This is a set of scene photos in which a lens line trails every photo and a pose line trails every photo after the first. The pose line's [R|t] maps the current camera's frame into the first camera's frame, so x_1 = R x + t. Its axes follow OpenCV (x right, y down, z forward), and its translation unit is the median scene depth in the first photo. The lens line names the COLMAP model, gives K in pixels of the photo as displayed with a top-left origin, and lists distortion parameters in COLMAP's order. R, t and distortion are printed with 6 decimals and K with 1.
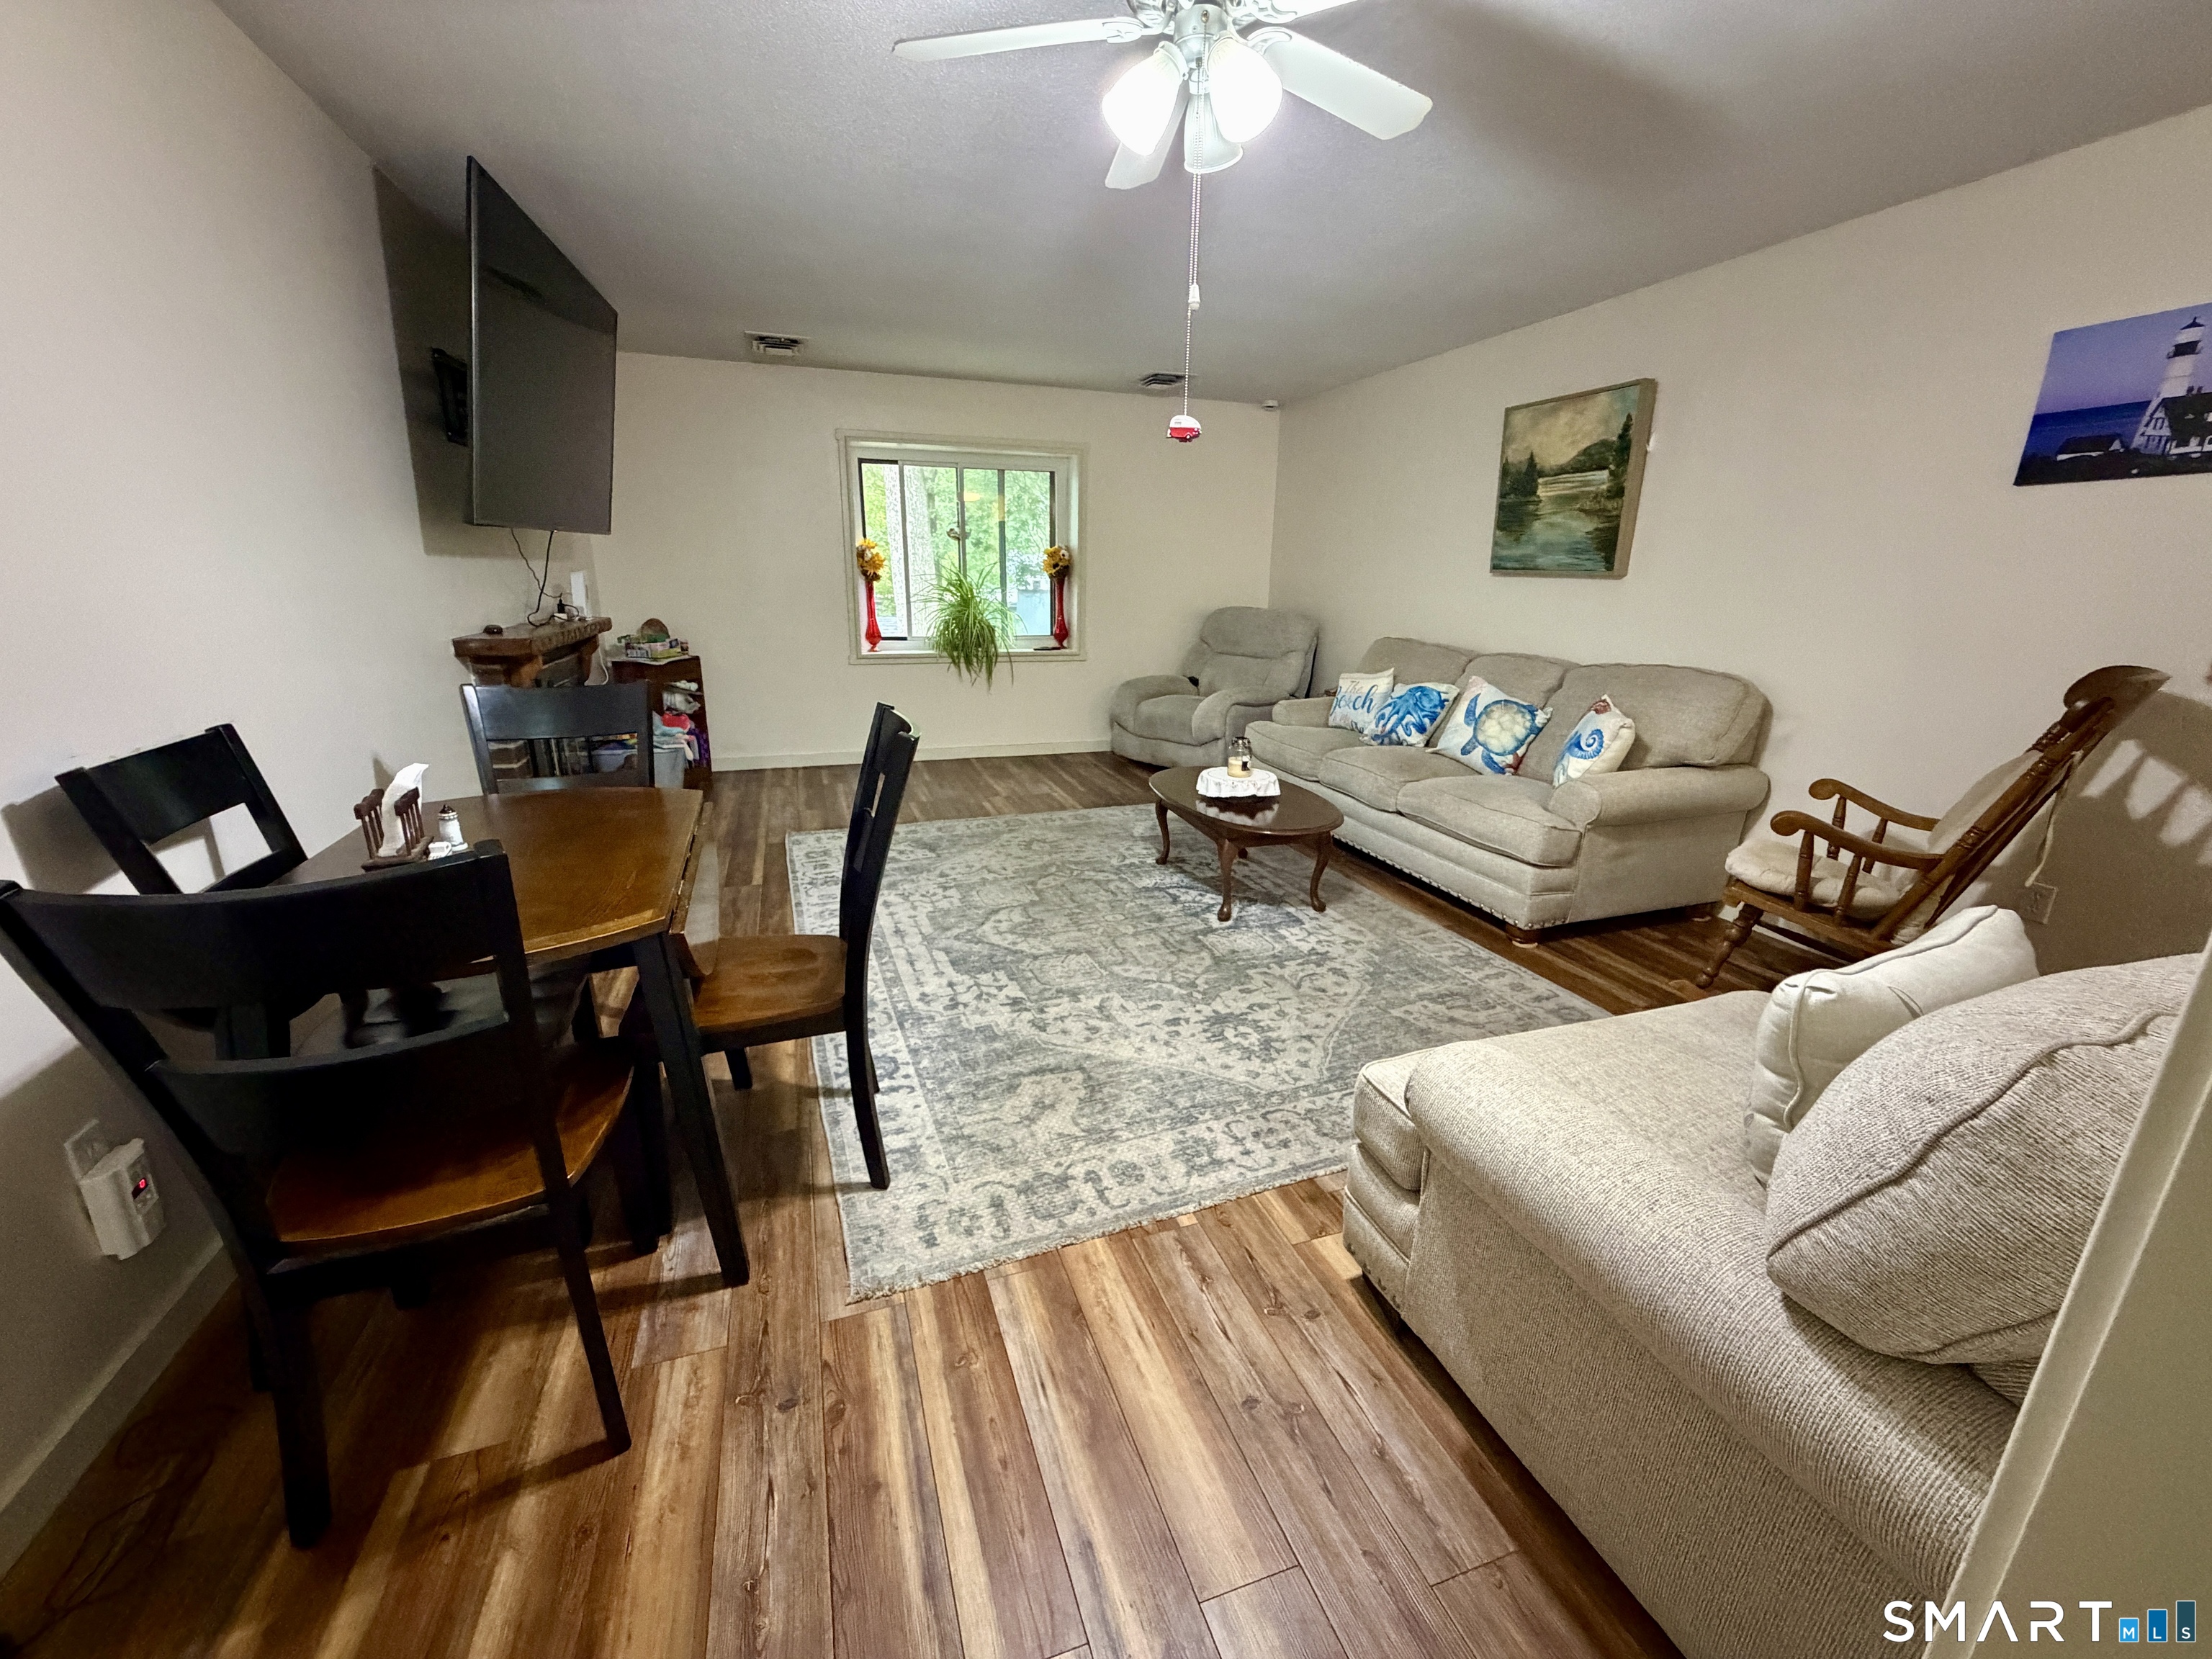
lens RADIAL K [[882.2, 0, 1098.5], [0, 882.2, 823.0], [0, 0, 1]] dist [-0.003036, -0.000486]
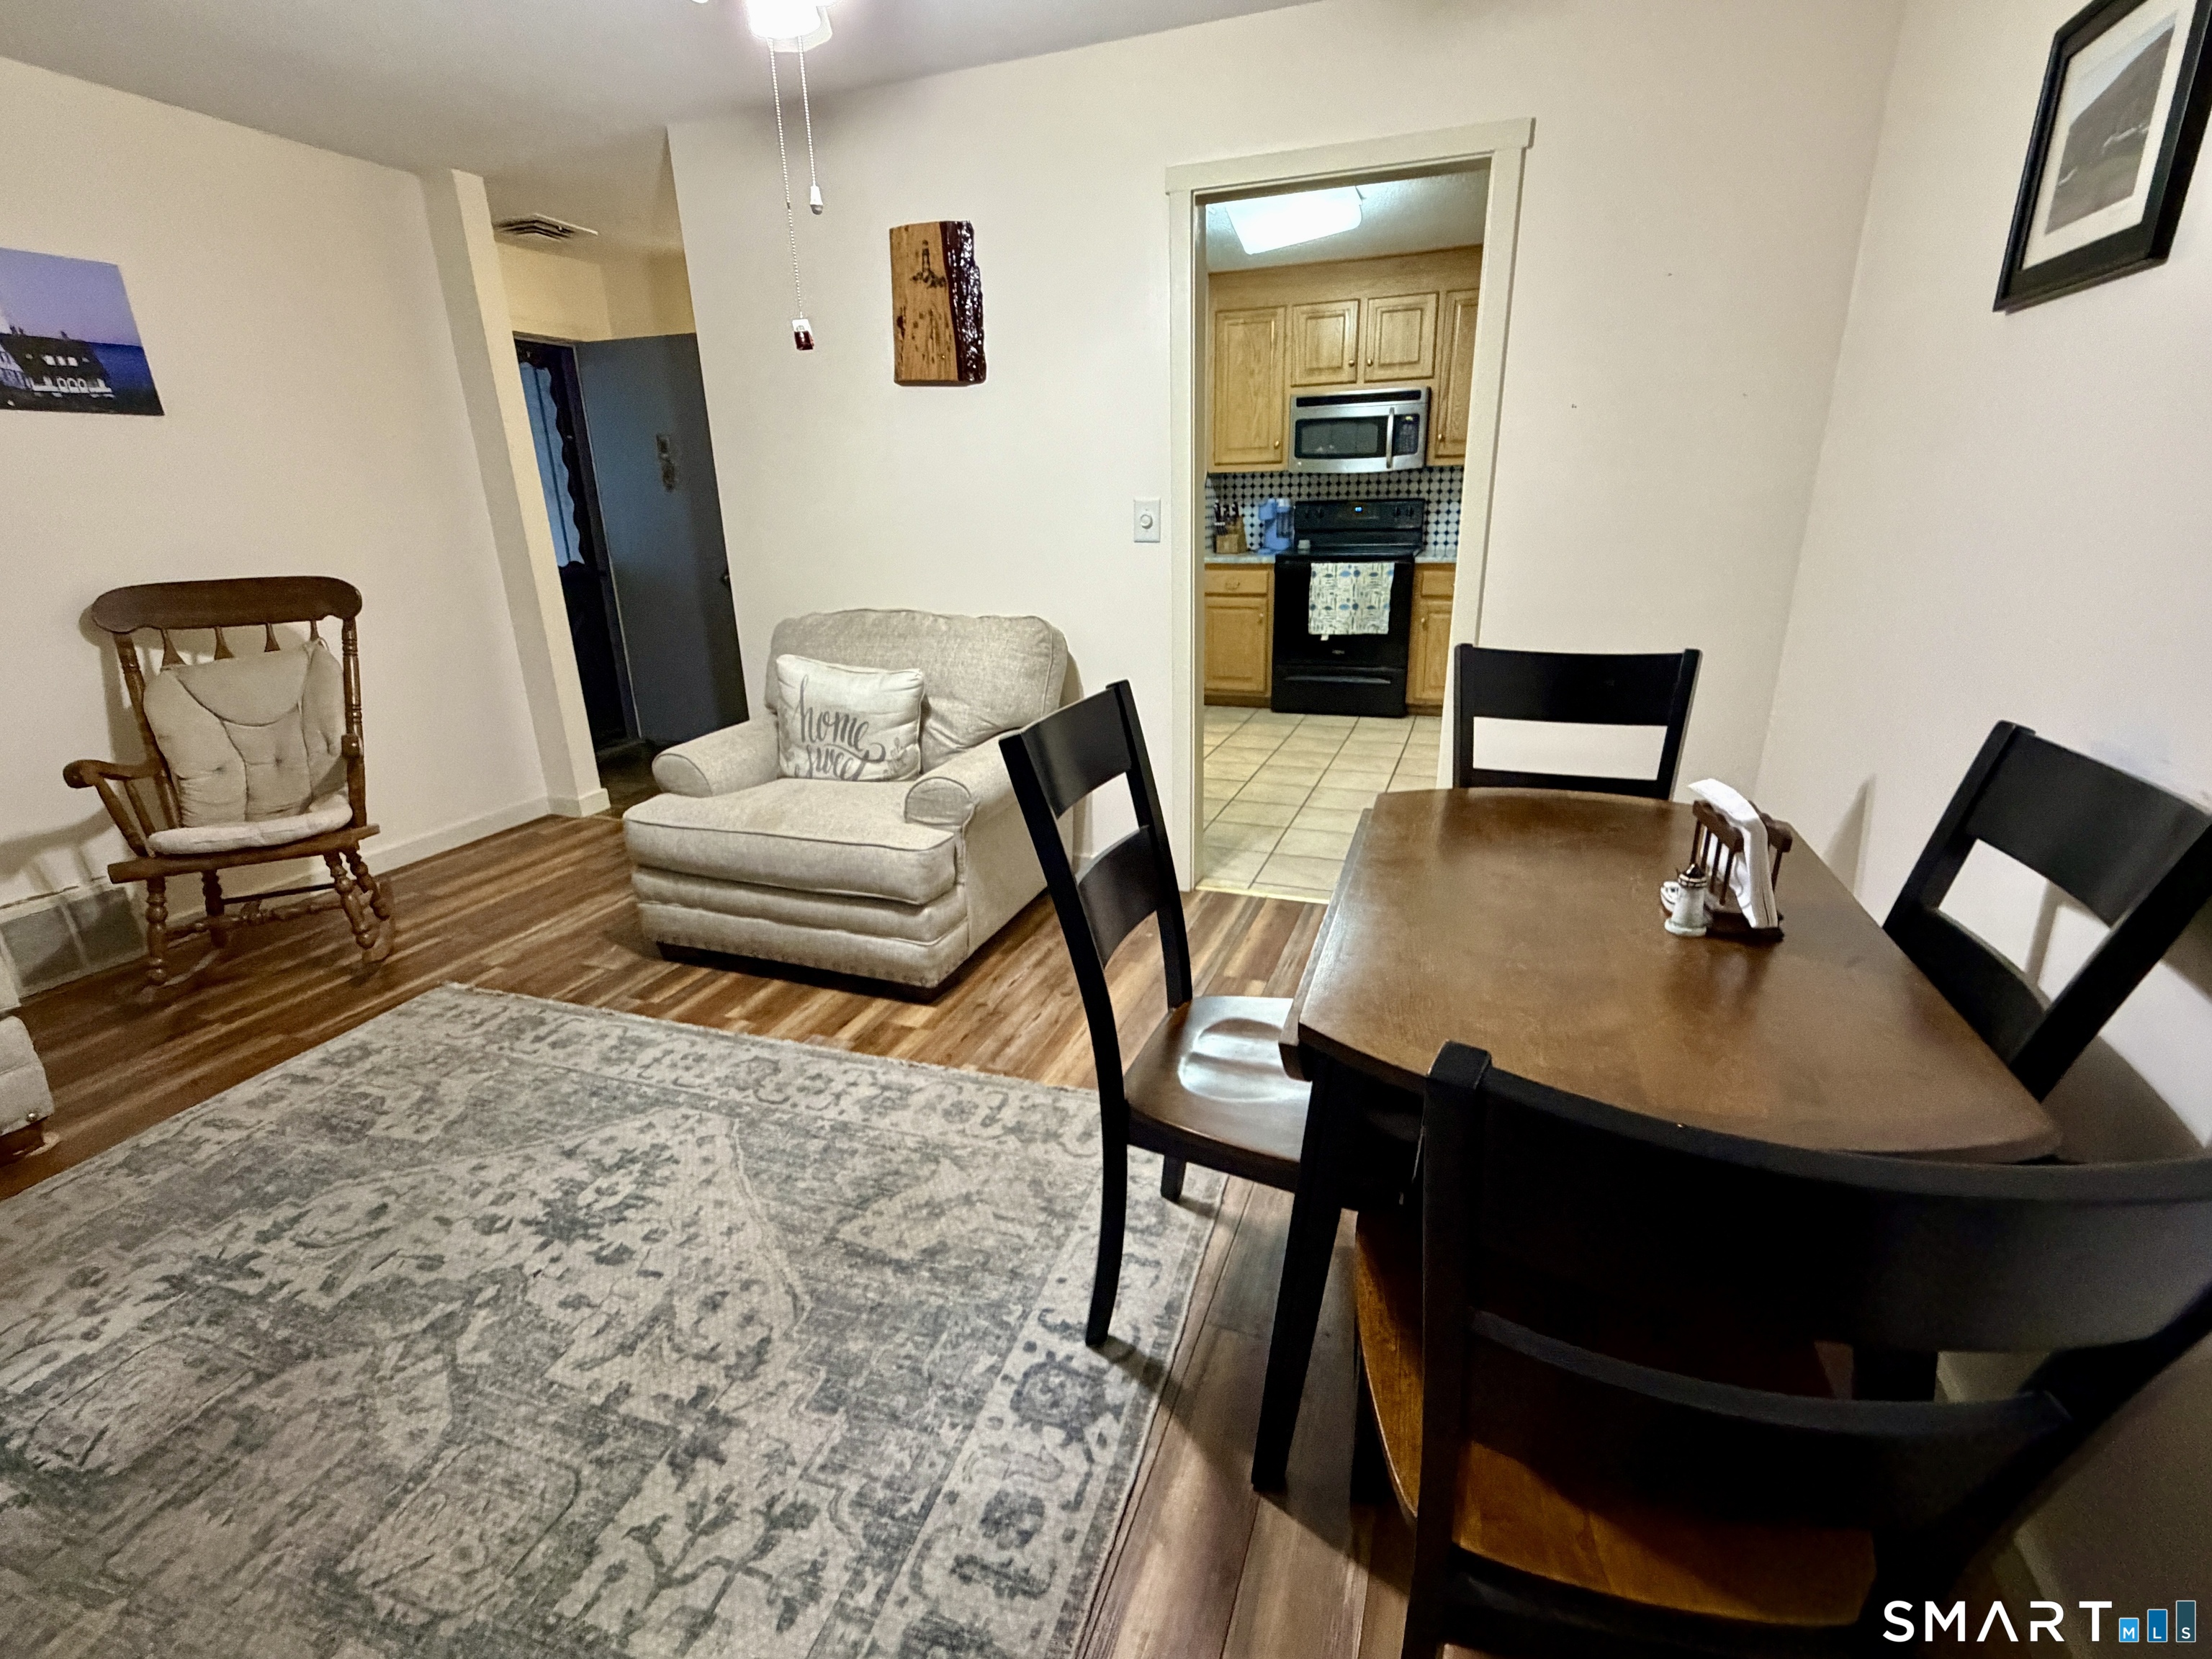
lens RADIAL K [[1004.5, 0, 1107.2], [0, 1004.5, 820.6], [0, 0, 1]] dist [-0.006740, 0.000900]
pose [[-0.772952, -0.194169, 0.604022, -0.442109], [0.184291, 0.842263, 0.506587, -0.259150], [-0.607109, 0.502884, -0.615245, 0.886595]]
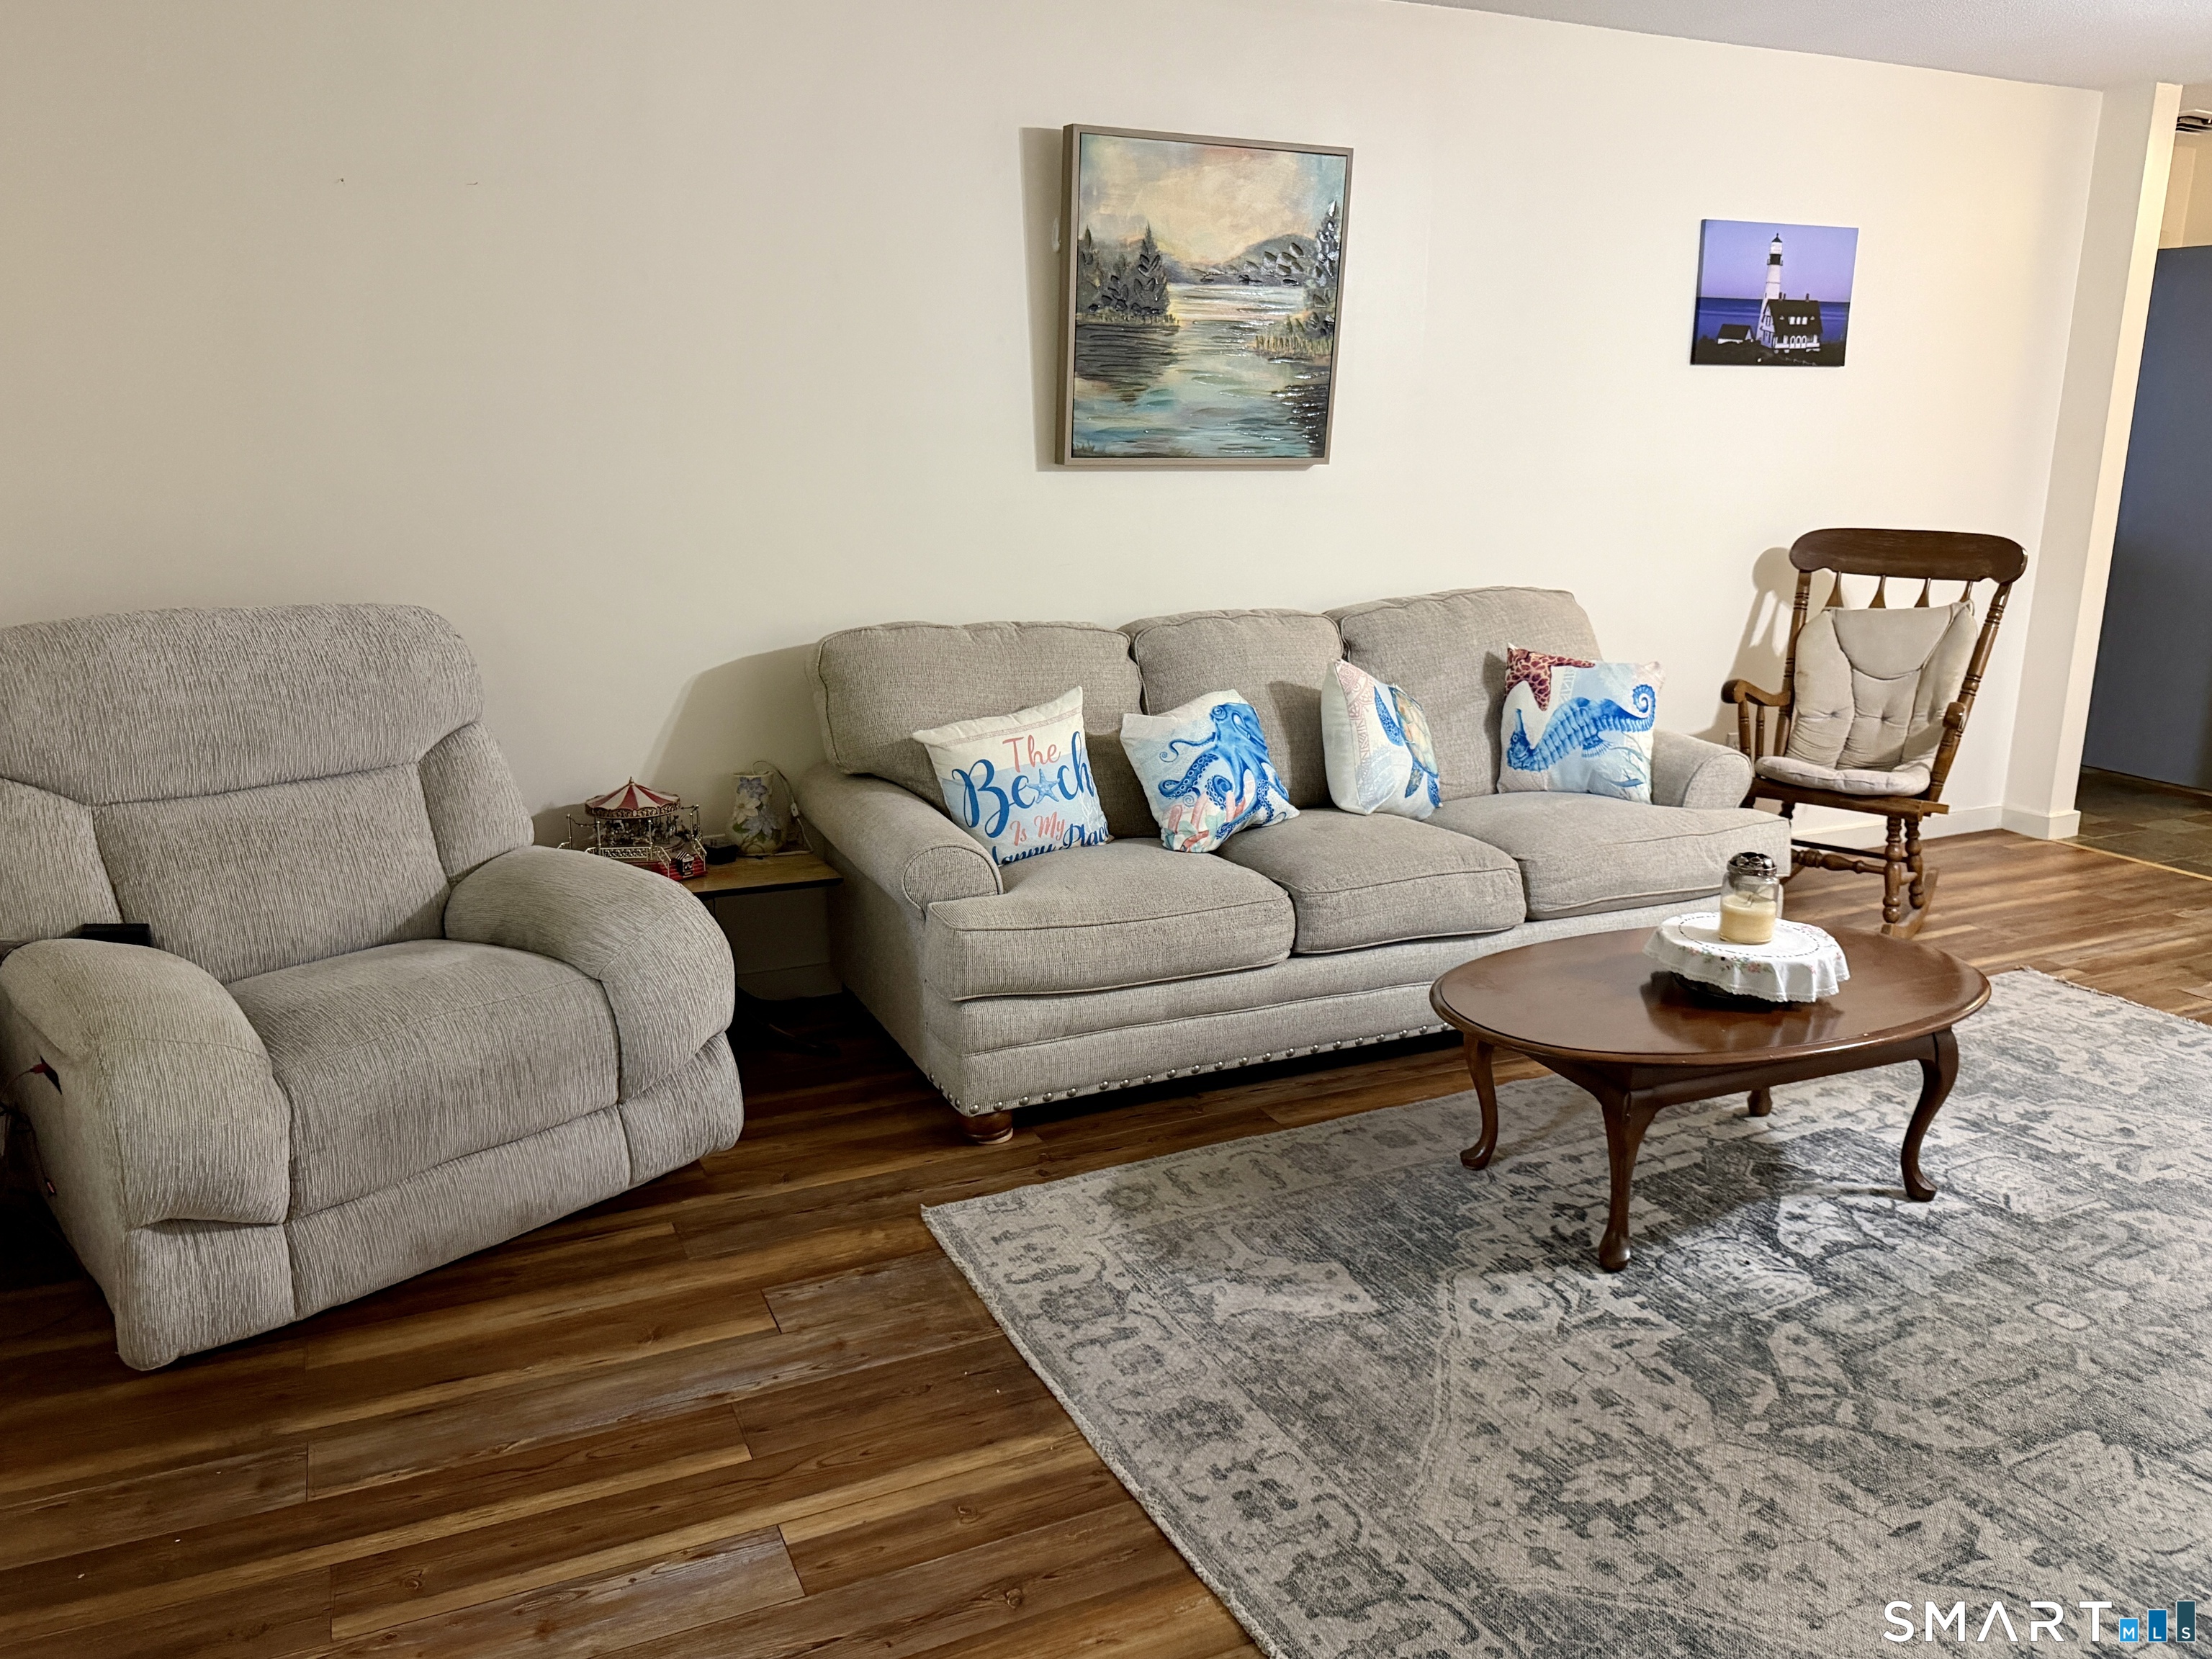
lens RADIAL K [[1619.3, 0, 1118.0], [0, 1619.3, 843.5], [0, 0, 1]] dist [0.023095, -0.040880]
pose [[-0.099154, -0.264931, 0.959156, -0.673658], [0.268687, 0.920974, 0.282161, -0.477803], [-0.958110, 0.285690, -0.020135, 1.498430]]
